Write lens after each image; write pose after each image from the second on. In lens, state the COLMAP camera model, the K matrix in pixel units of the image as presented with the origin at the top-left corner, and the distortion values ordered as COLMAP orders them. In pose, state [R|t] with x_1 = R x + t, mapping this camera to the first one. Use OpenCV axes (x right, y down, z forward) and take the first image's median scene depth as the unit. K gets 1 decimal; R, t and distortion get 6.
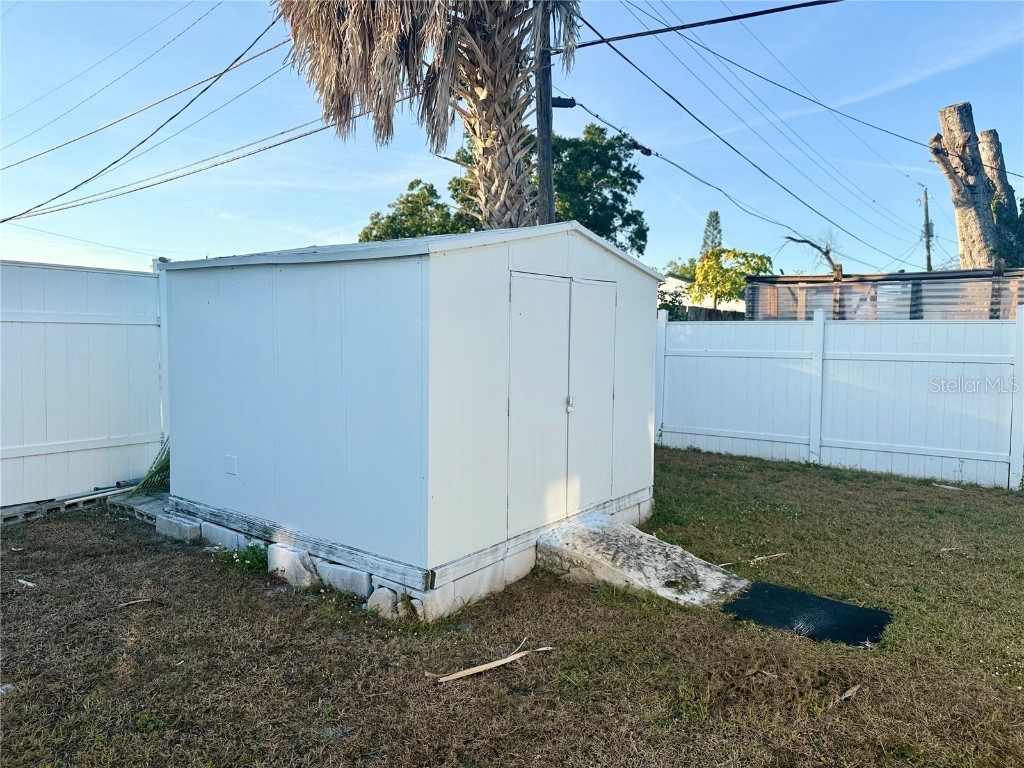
lens RADIAL K [[710.5, 0, 512.0], [0, 710.5, 384.0], [0, 0, 1]] dist [0.100235, -0.169640]
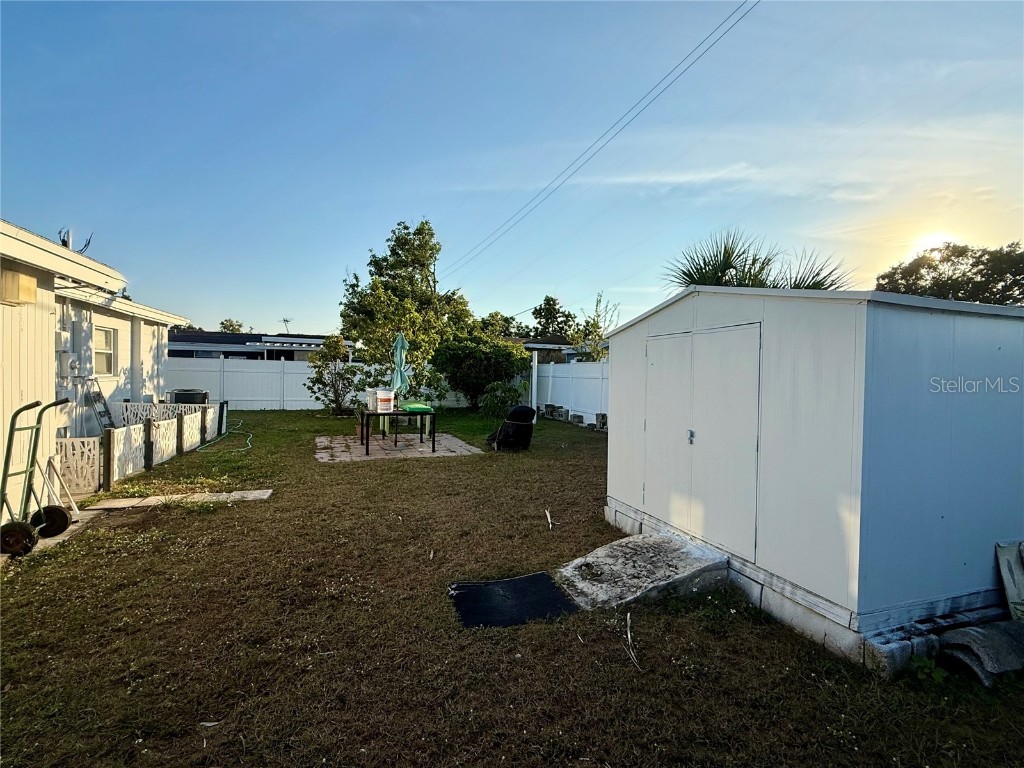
lens RADIAL K [[407.1, 0, 508.7], [0, 407.1, 384.8], [0, 0, 1]] dist [-0.000987, -0.000224]
pose [[-0.535857, -0.003356, -0.844302, 0.910688], [-0.080923, 0.995593, 0.047402, -0.079283], [0.840422, 0.093724, -0.533767, 1.204623]]
